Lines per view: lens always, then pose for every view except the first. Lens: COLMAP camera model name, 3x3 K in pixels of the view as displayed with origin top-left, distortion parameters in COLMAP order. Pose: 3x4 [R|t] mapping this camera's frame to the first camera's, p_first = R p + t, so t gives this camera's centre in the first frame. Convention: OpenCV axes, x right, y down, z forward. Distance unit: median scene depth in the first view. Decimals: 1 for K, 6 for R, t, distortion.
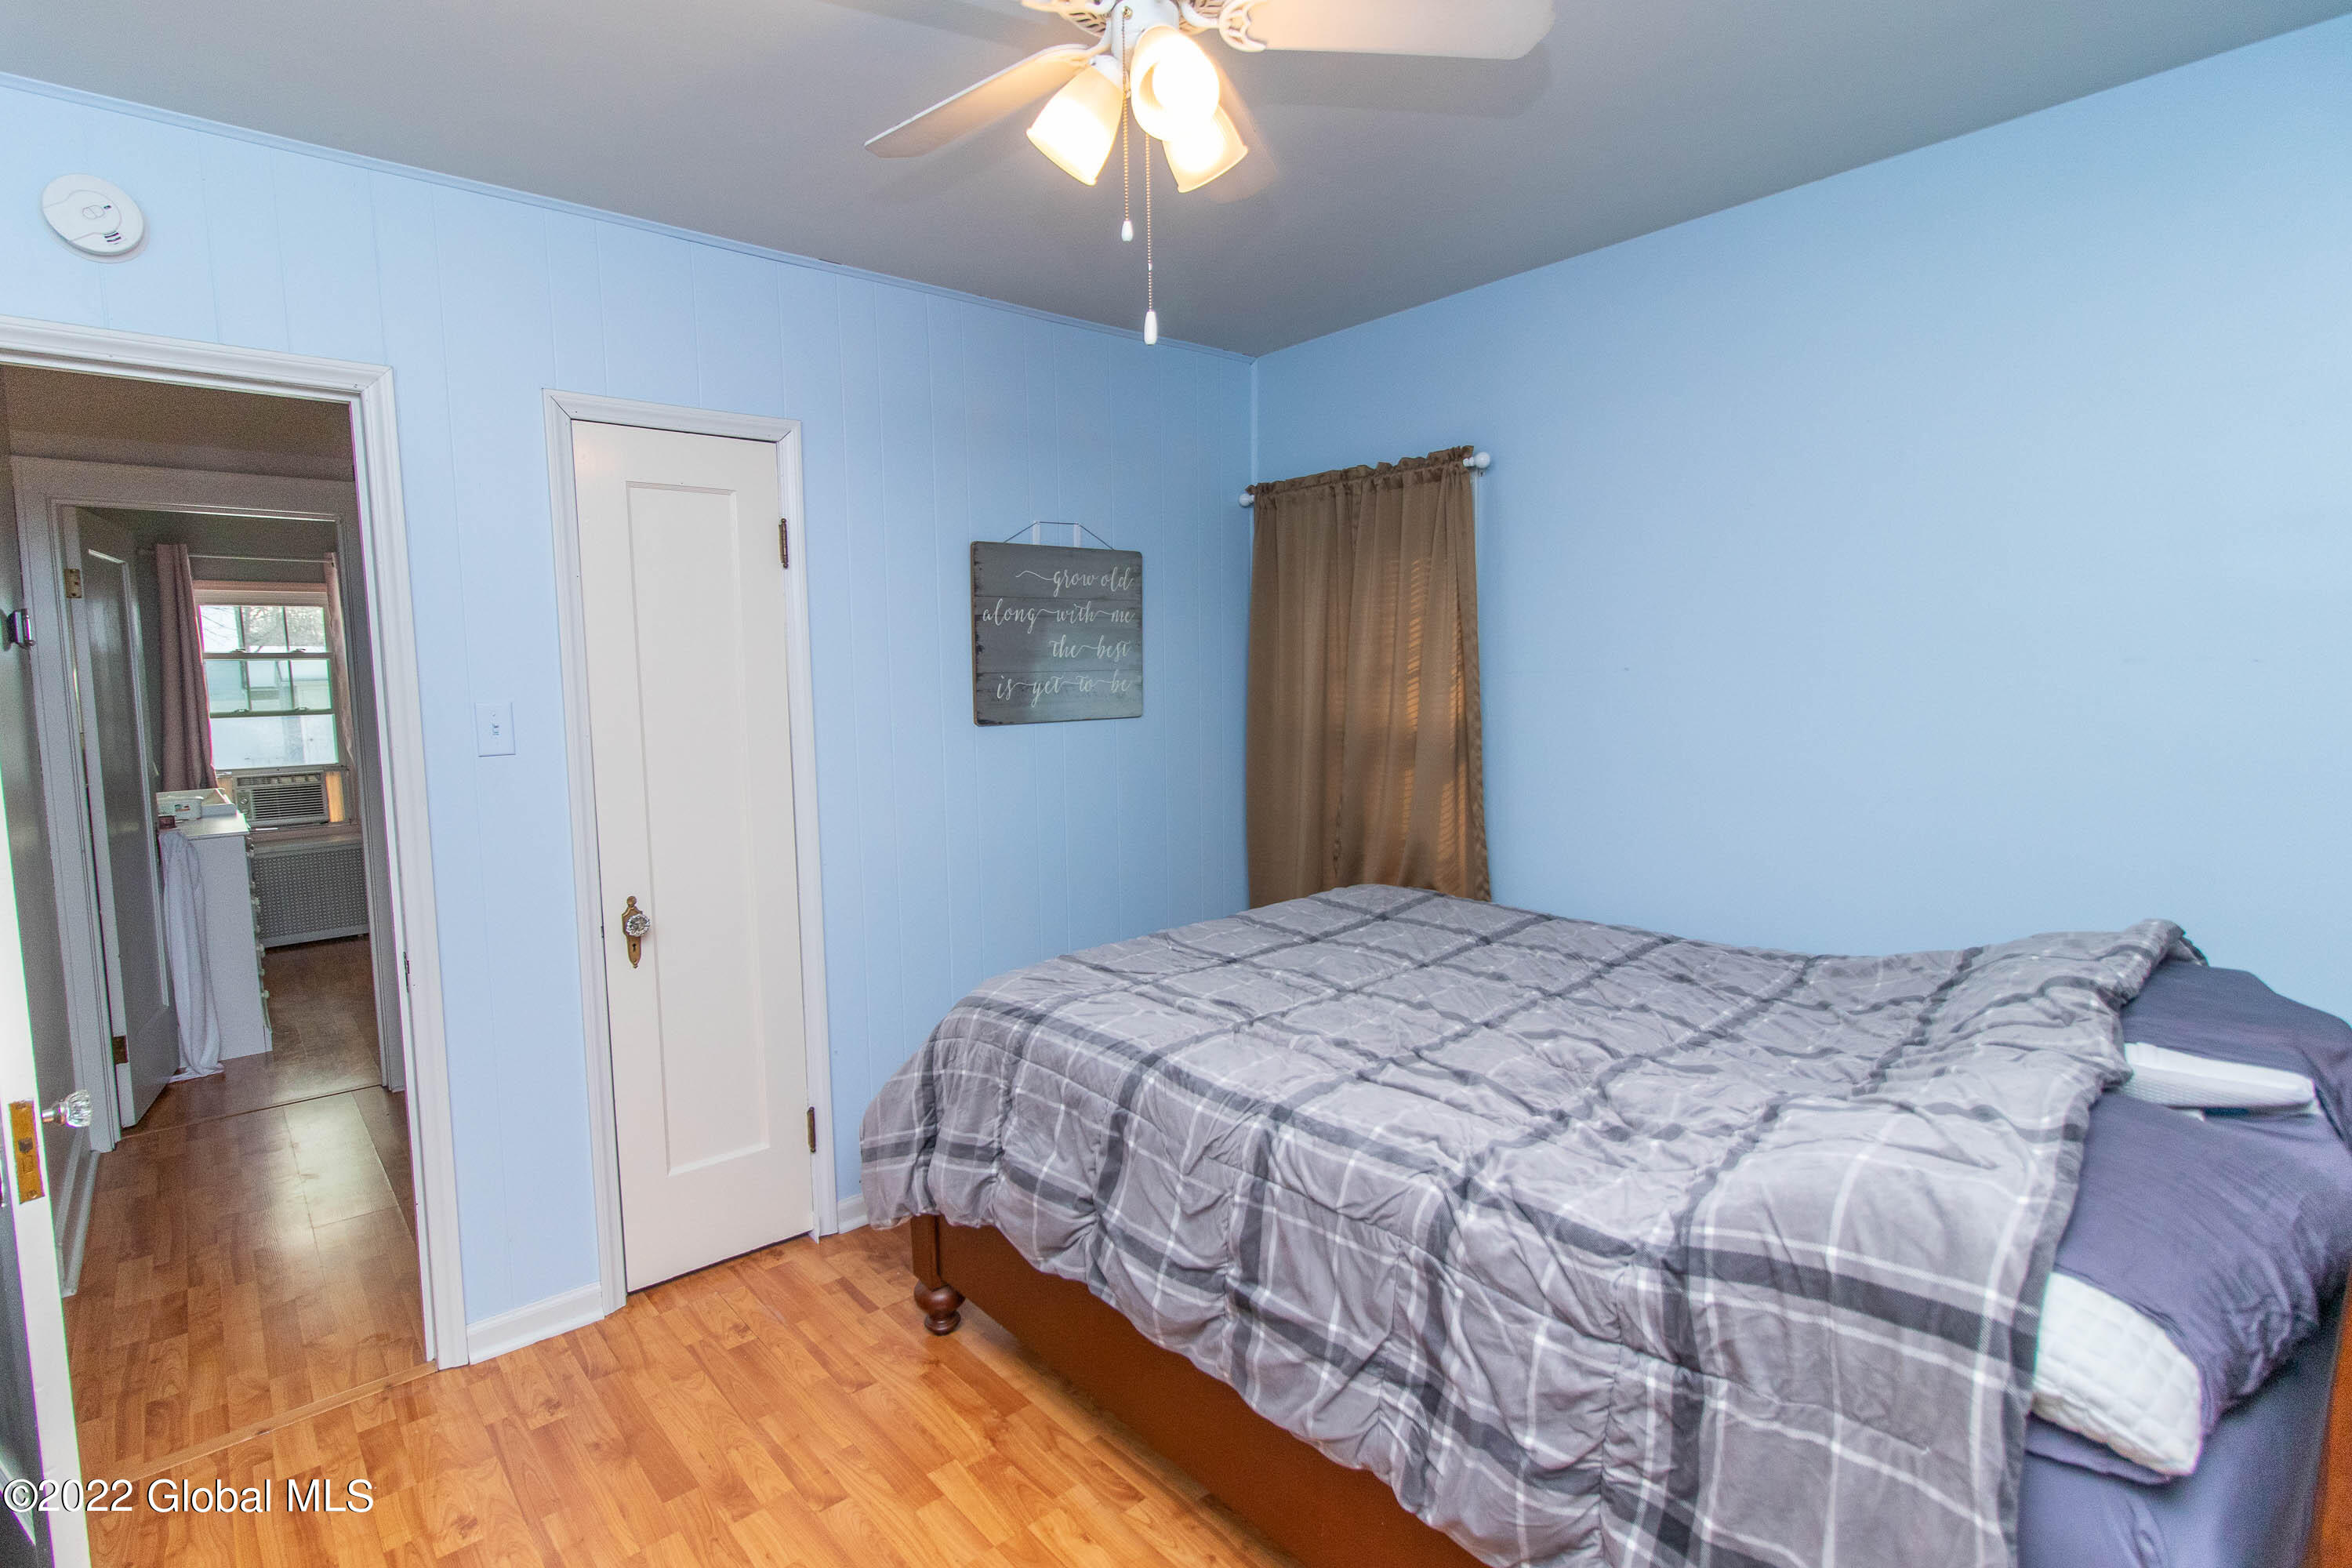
lens RADIAL K [[1102.3, 0, 1164.6], [0, 1102.3, 789.2], [0, 0, 1]] dist [0.000660, -0.001035]
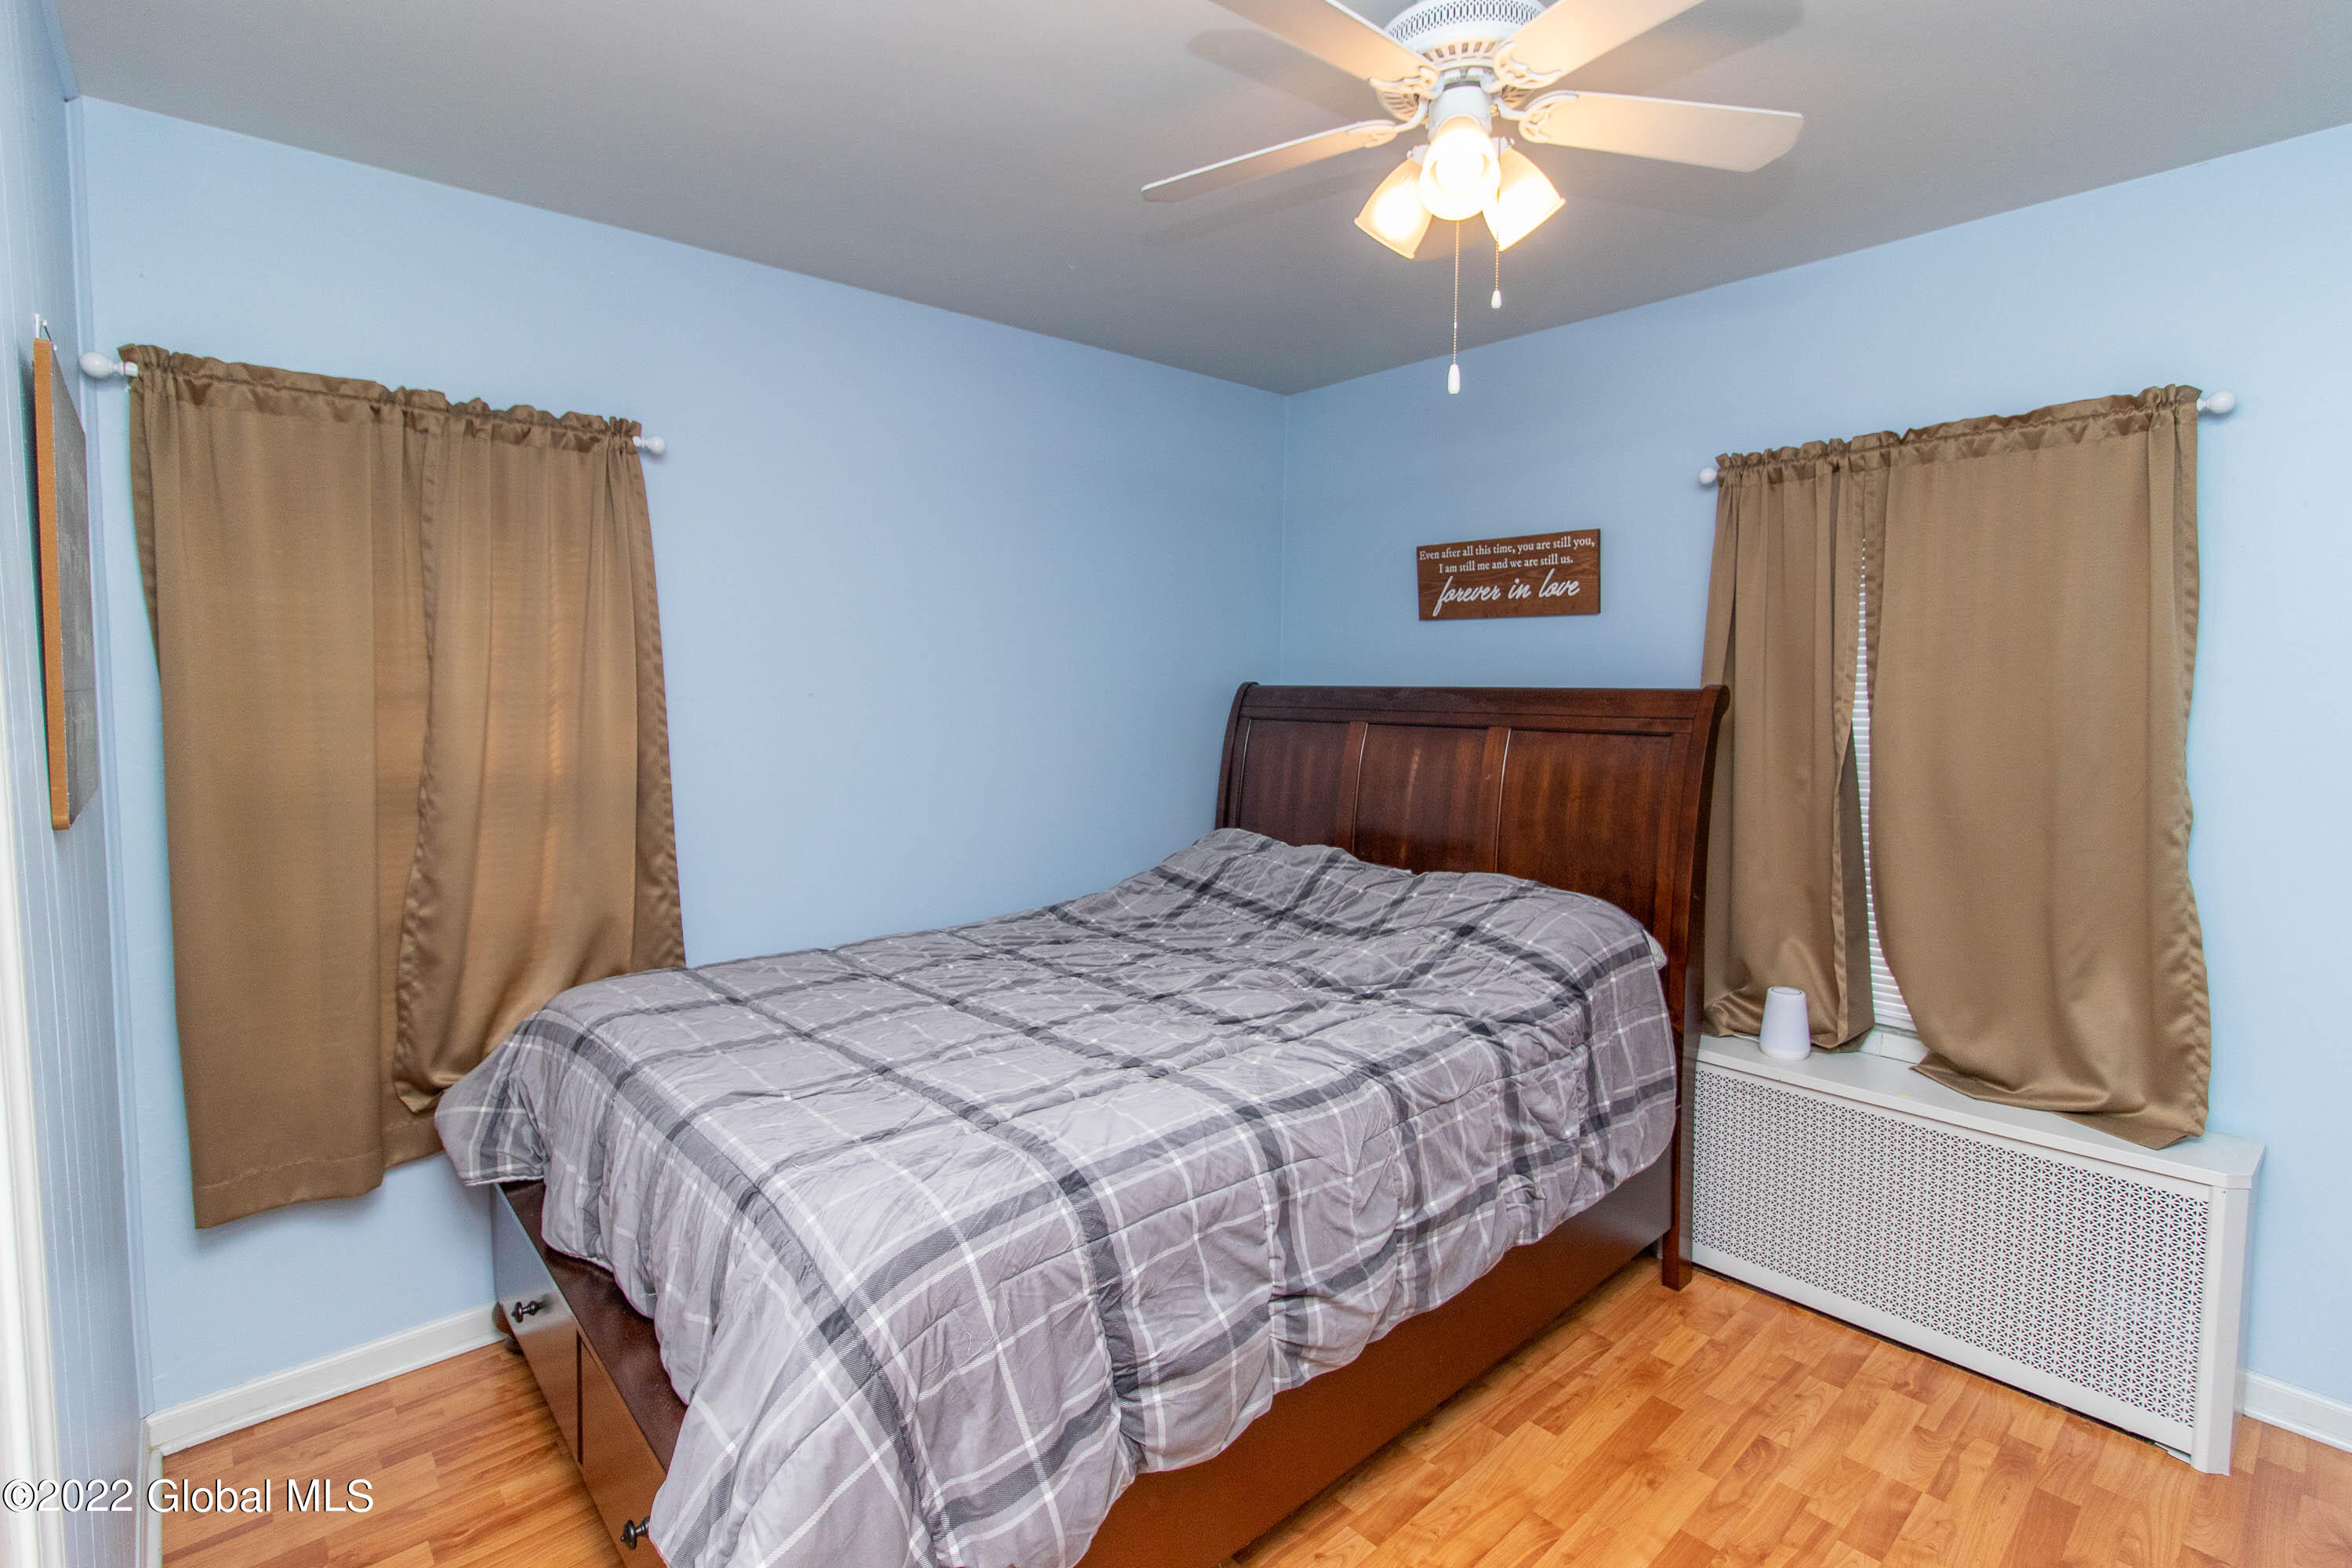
lens RADIAL K [[1102.3, 0, 1166.5], [0, 1102.3, 765.7], [0, 0, 1]] dist [0.000660, -0.001035]
pose [[0.001151, -0.060002, 0.998198, -0.834411], [0.109370, 0.992218, 0.059516, -0.094766], [-0.994000, 0.109105, 0.007704, 0.943192]]
